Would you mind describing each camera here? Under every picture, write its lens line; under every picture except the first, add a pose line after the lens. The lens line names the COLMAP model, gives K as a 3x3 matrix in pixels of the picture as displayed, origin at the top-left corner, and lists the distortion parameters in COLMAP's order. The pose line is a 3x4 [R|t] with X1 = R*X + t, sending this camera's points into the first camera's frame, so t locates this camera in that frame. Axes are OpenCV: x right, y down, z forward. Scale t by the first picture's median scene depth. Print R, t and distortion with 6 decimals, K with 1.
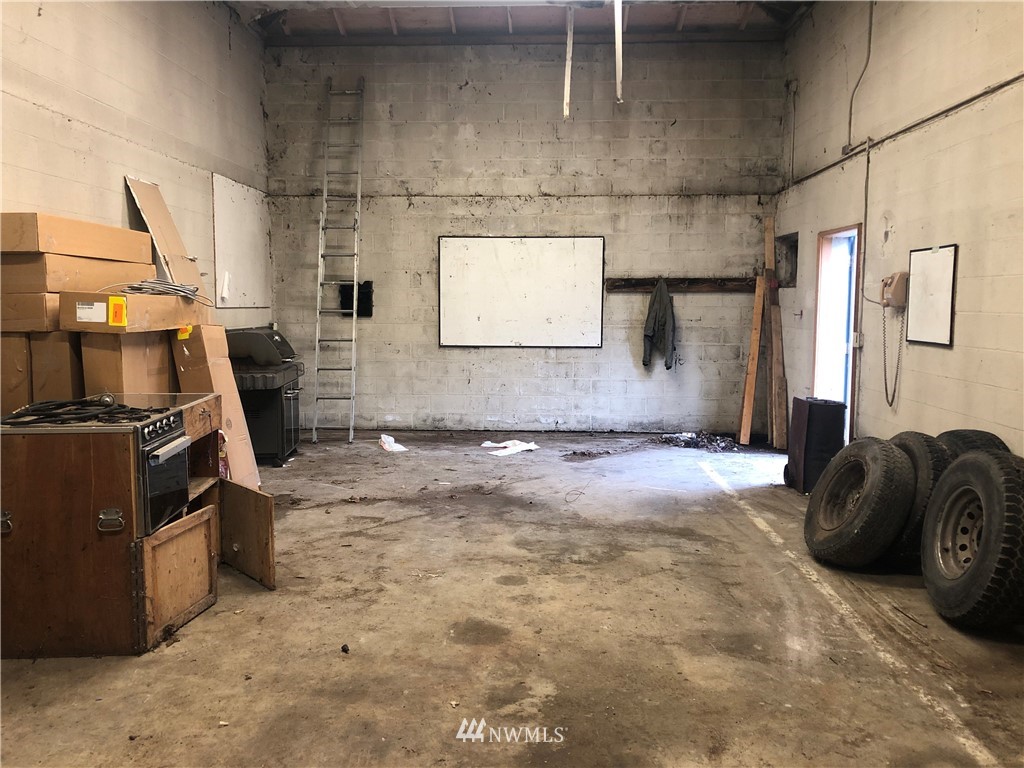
lens RADIAL K [[838.8, 0, 497.6], [0, 838.8, 377.1], [0, 0, 1]] dist [0.009575, 0.008247]
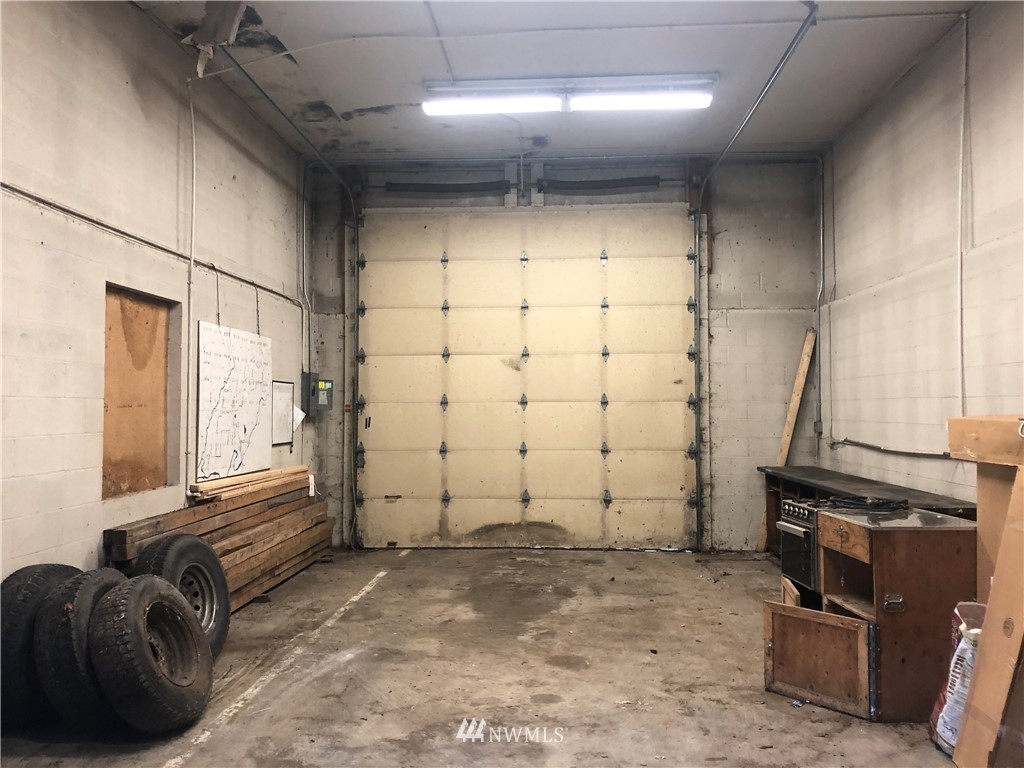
lens RADIAL K [[835.9, 0, 512.0], [0, 835.9, 384.0], [0, 0, 1]] dist [0.016330, 0.008399]
pose [[-0.999987, -0.001974, 0.004674, 0.055011], [-0.001674, 0.997989, 0.063359, -0.204267], [-0.004790, 0.063351, -0.997980, 2.028514]]
